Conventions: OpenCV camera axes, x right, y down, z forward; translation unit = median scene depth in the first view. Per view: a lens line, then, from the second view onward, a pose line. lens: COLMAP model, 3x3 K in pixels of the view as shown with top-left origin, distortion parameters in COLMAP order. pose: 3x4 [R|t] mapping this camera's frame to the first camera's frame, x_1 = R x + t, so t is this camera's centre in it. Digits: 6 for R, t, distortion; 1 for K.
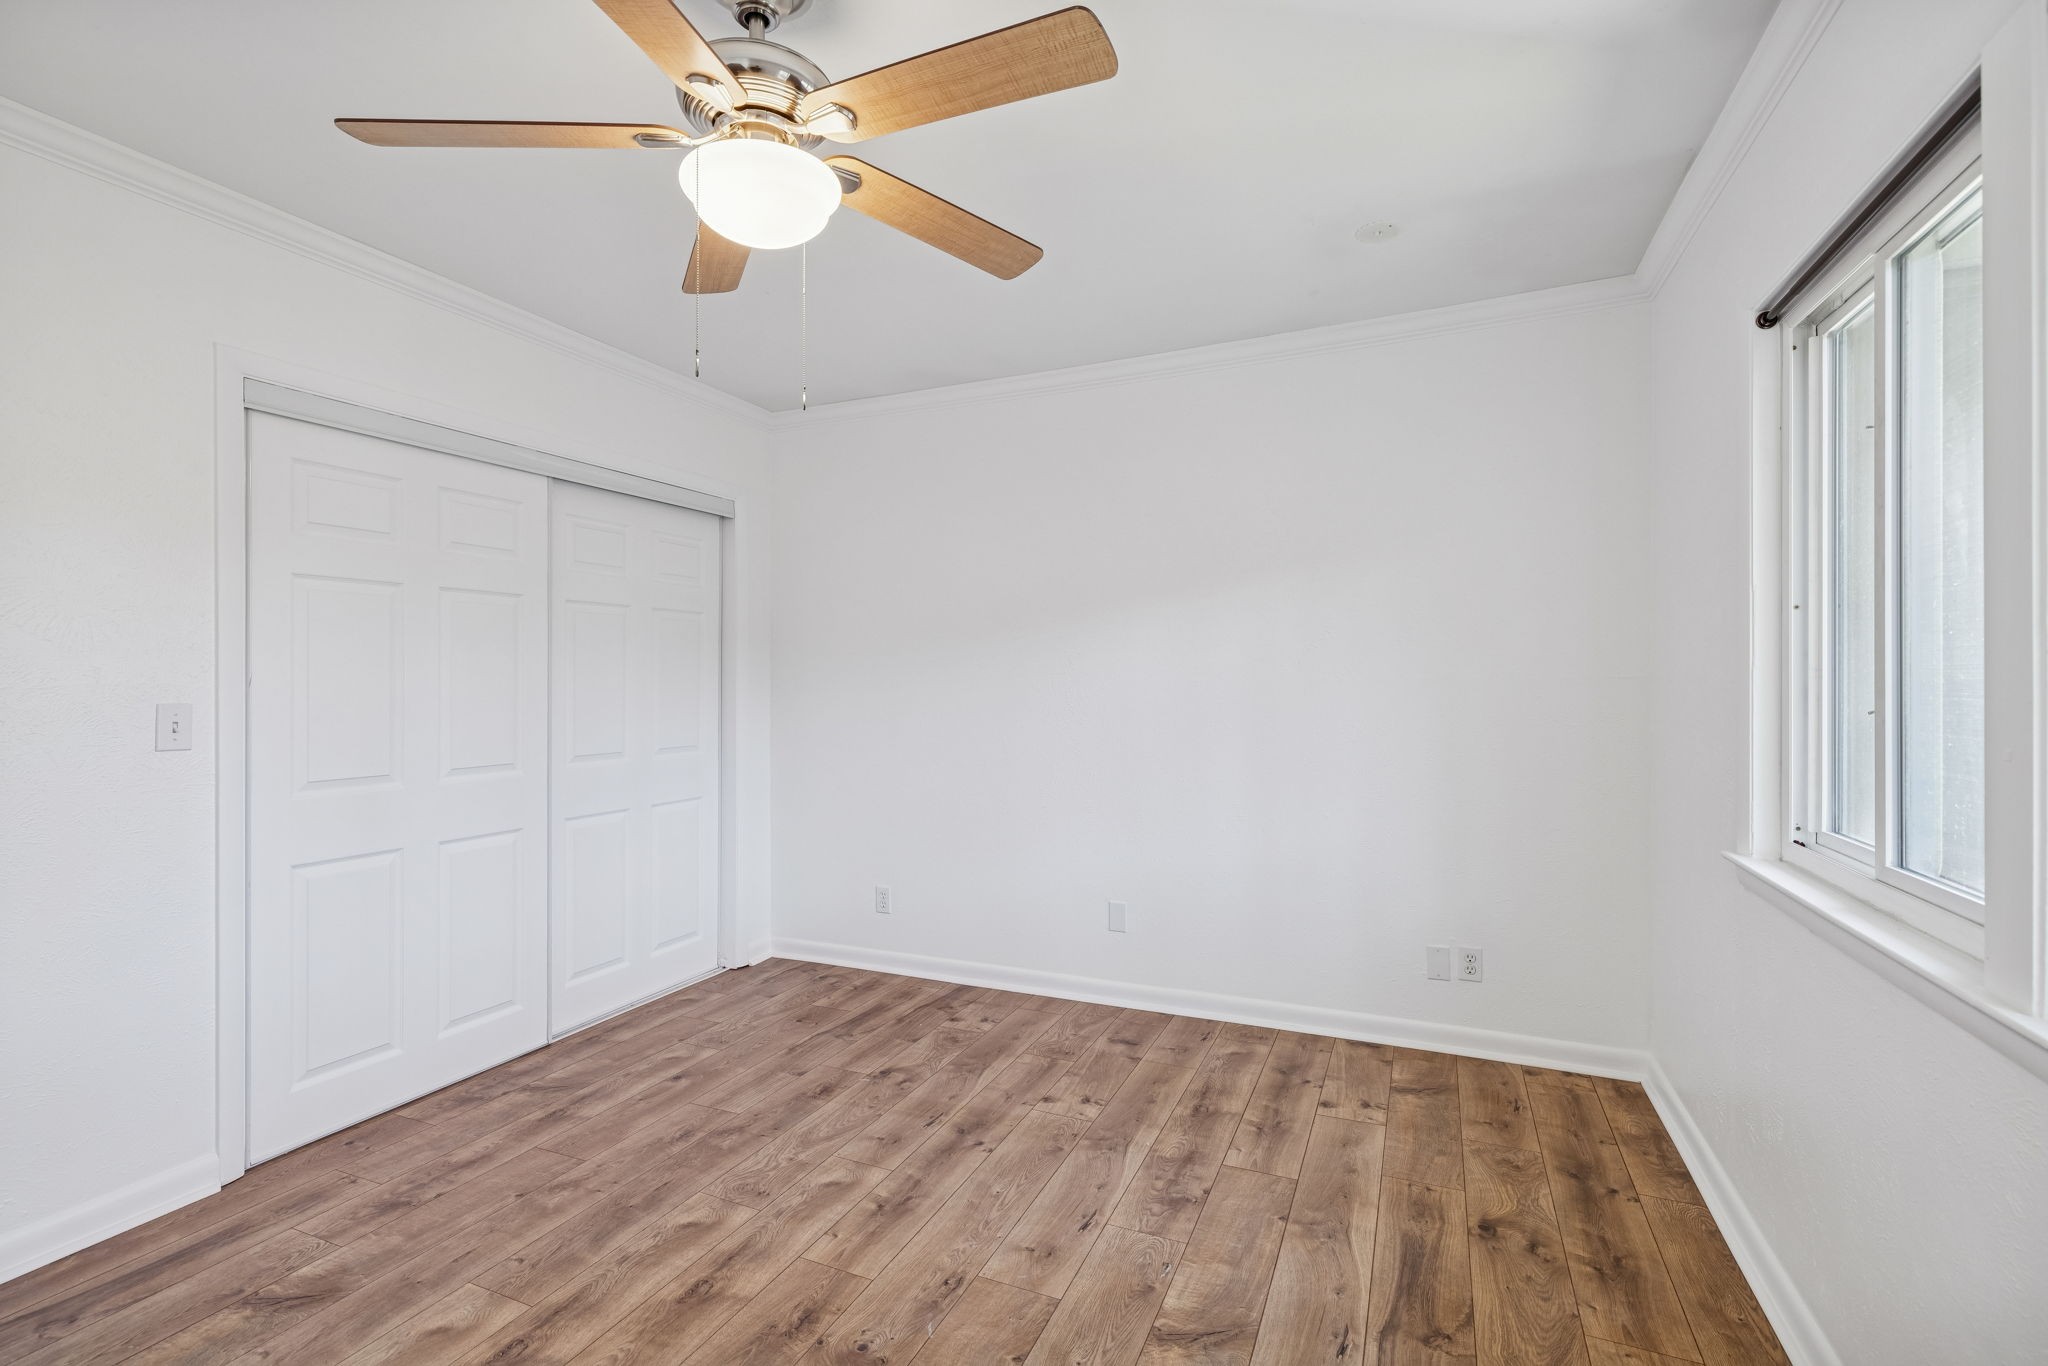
lens RADIAL K [[924.7, 0, 1024.0], [0, 924.7, 683.0], [0, 0, 1]] dist [-0.000704, 0.000076]
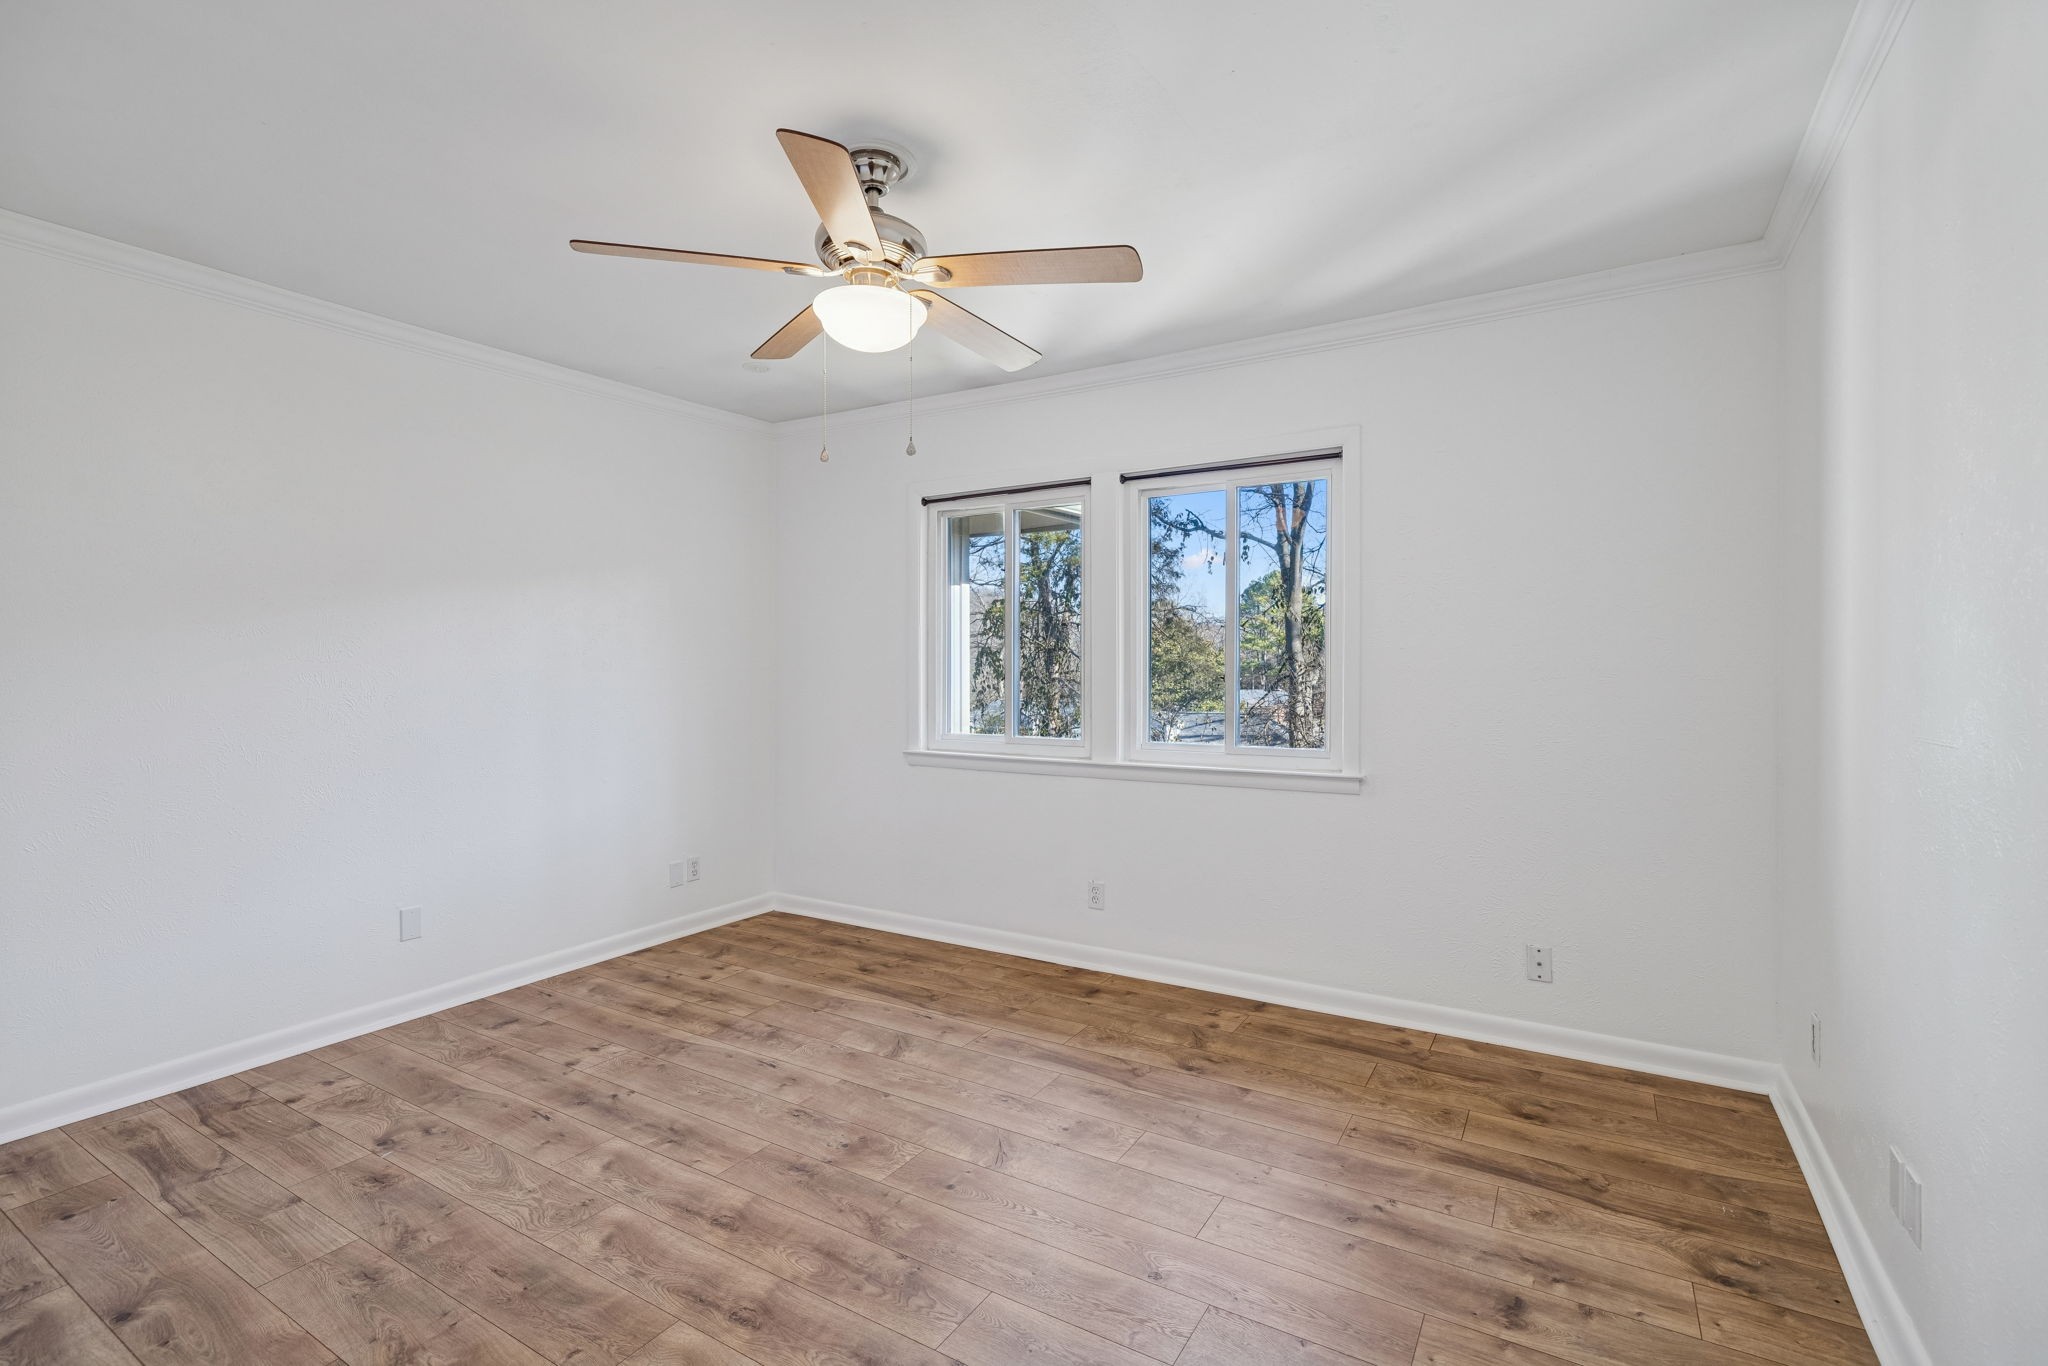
lens RADIAL K [[944.5, 0, 980.0], [0, 944.5, 686.9], [0, 0, 1]] dist [0.001308, 0.000249]
pose [[0.157045, -0.018533, 0.987418, -1.001660], [0.005548, 0.999825, 0.017884, -0.005625], [-0.987576, 0.002669, 0.157120, 0.364147]]
